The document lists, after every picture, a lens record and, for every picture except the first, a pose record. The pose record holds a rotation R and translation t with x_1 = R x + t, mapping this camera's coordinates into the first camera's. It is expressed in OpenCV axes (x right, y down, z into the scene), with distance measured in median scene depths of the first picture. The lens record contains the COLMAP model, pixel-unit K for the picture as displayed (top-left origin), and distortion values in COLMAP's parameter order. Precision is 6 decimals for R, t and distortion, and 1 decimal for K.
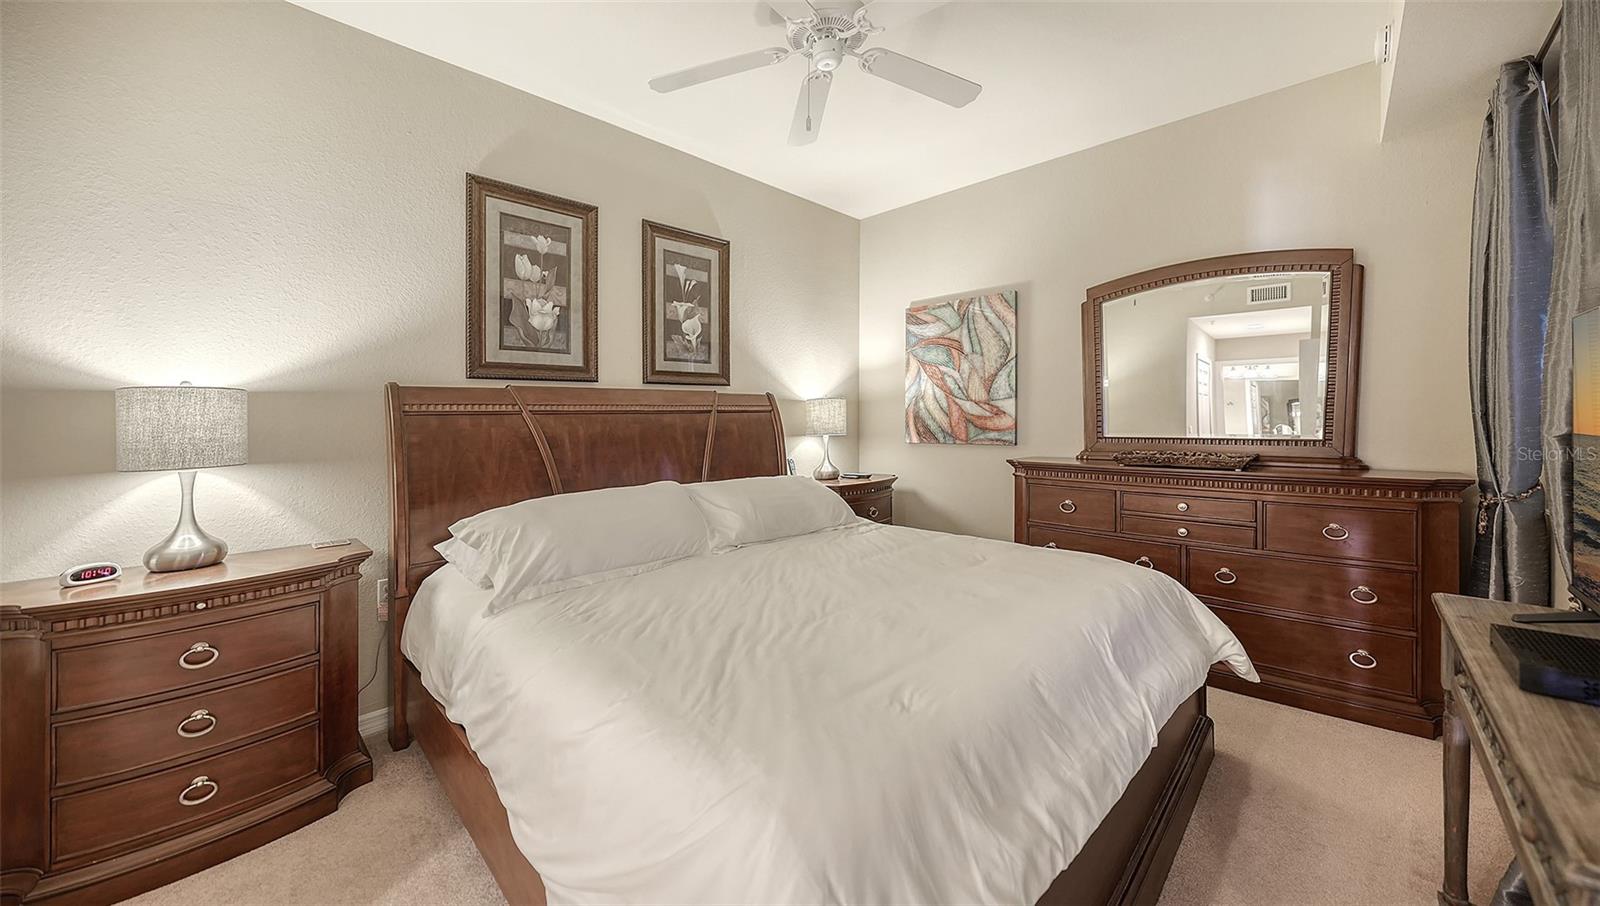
lens RADIAL K [[555.7, 0, 790.4], [0, 555.7, 419.0], [0, 0, 1]] dist [-0.001273, -0.000056]
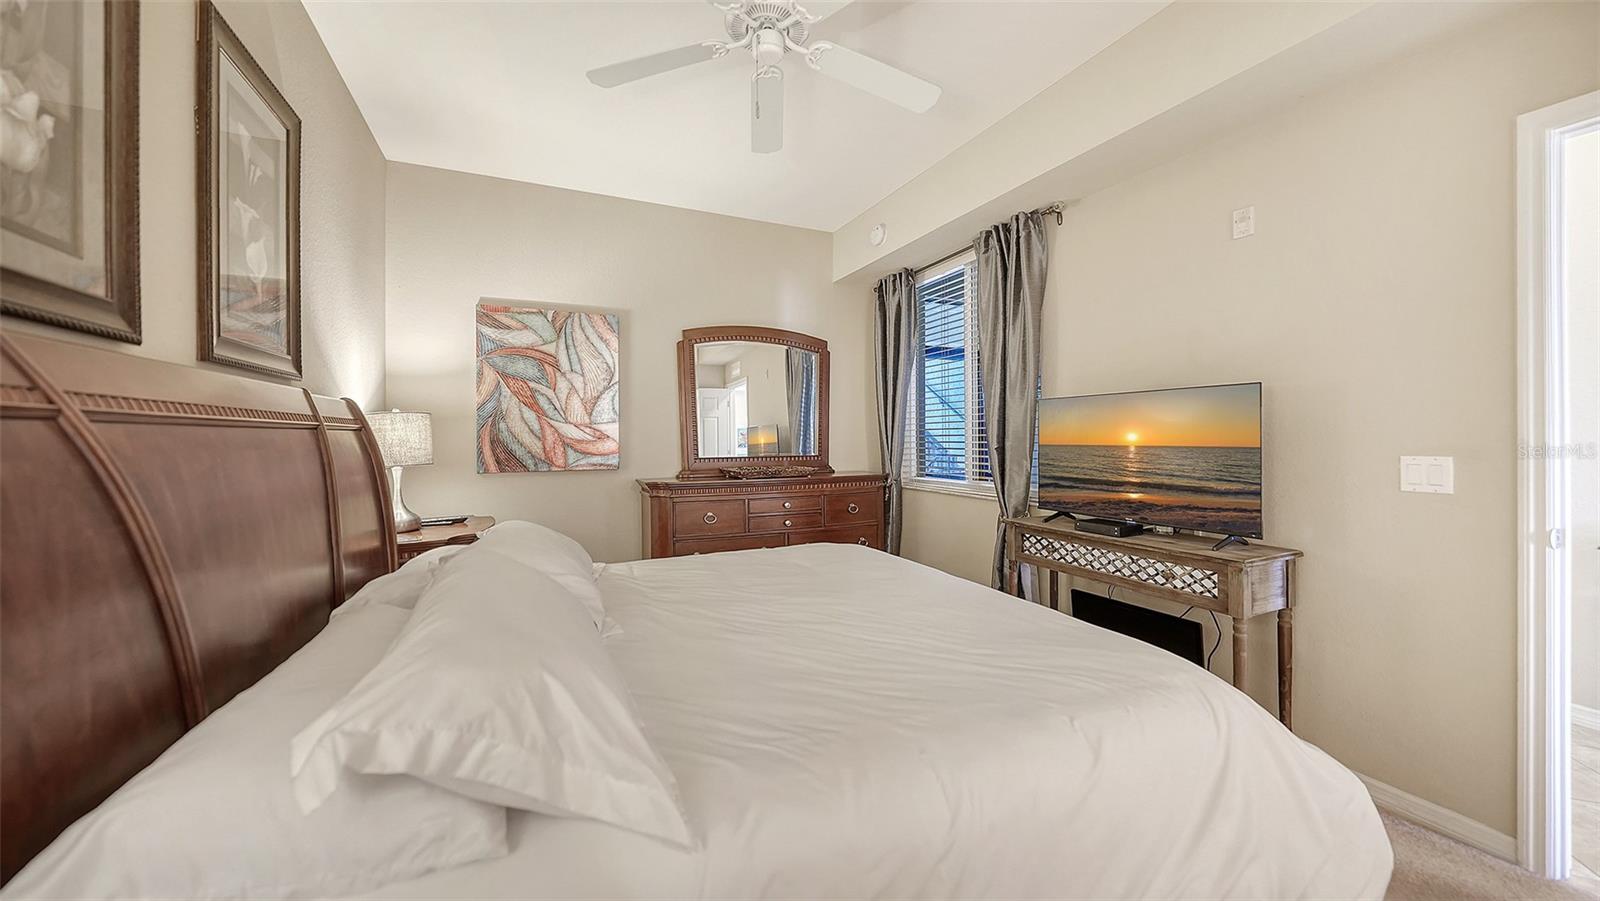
lens RADIAL K [[563.8, 0, 792.9], [0, 563.8, 436.9], [0, 0, 1]] dist [-0.000702, -0.000260]
pose [[0.370465, 0.011447, 0.928776, -0.460671], [0.005779, 0.999876, -0.014628, 0.006172], [-0.928829, 0.010786, 0.370353, 0.354320]]
